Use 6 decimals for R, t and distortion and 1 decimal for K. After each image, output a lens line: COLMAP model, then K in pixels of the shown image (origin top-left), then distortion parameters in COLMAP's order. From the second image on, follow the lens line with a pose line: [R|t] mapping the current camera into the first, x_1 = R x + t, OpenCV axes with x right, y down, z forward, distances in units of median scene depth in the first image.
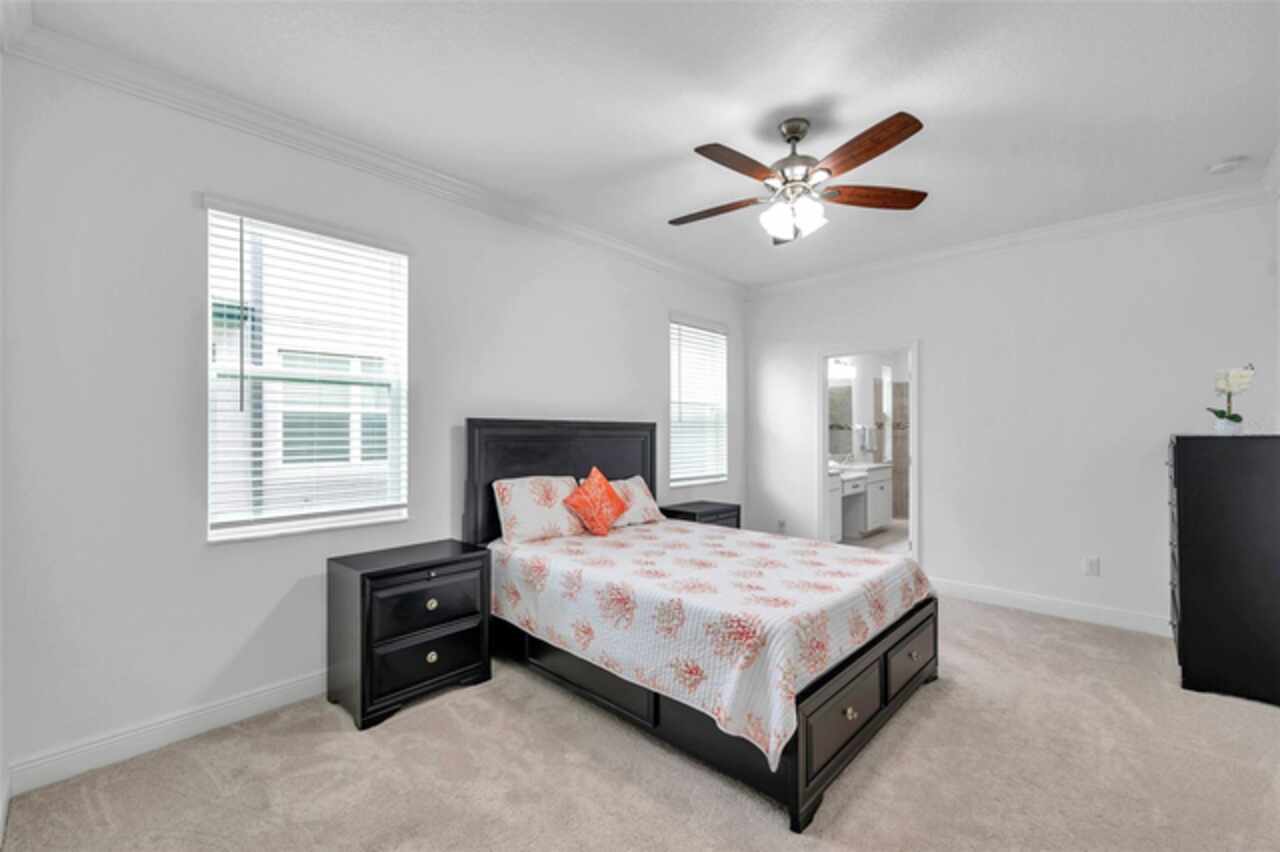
lens RADIAL K [[540.3, 0, 643.0], [0, 540.3, 428.5], [0, 0, 1]] dist [0.003541, 0.000188]
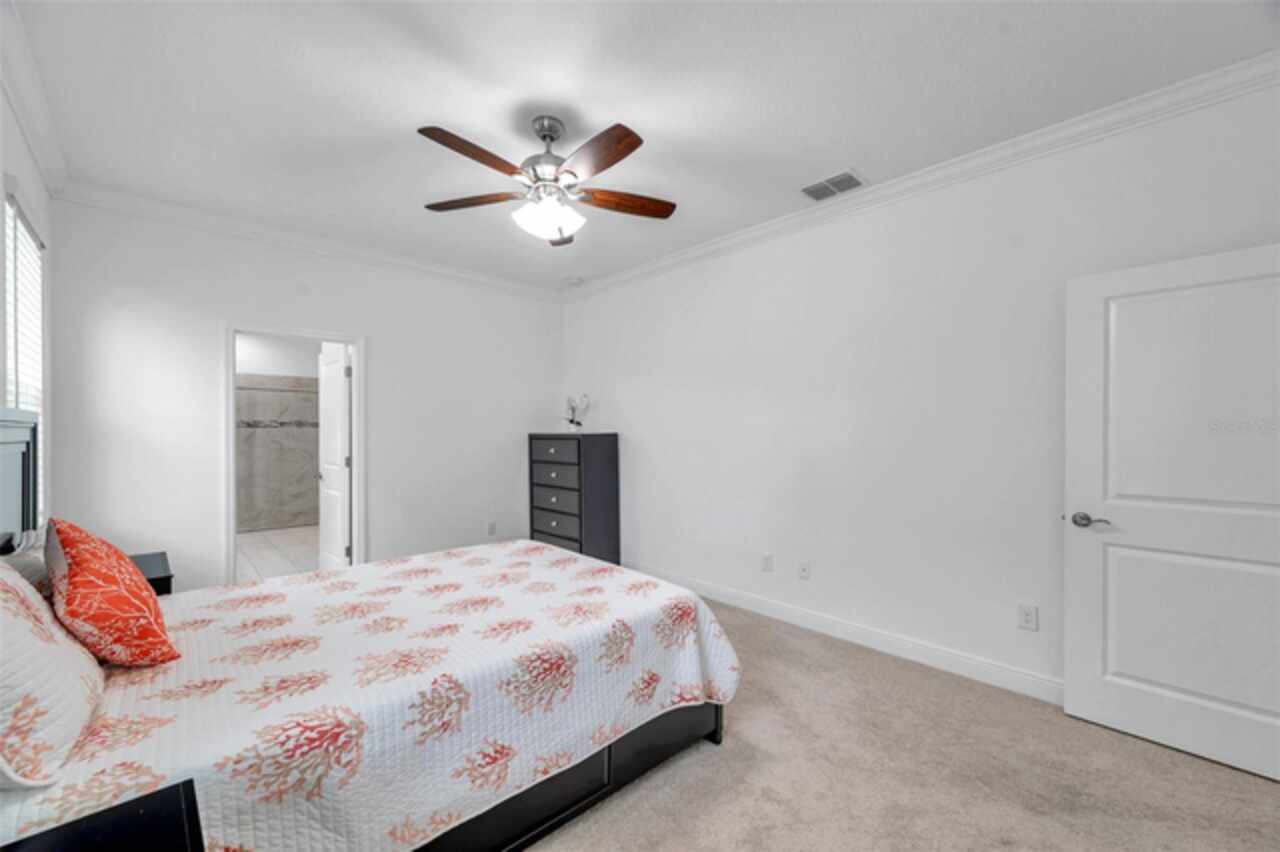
lens RADIAL K [[517.2, 0, 642.8], [0, 517.2, 428.1], [0, 0, 1]] dist [-0.001929, -0.000133]
pose [[0.047097, 0.005631, 0.998874, -0.730601], [-0.002266, 0.999982, -0.005530, 0.004440], [-0.998888, -0.002003, 0.047109, 0.860485]]
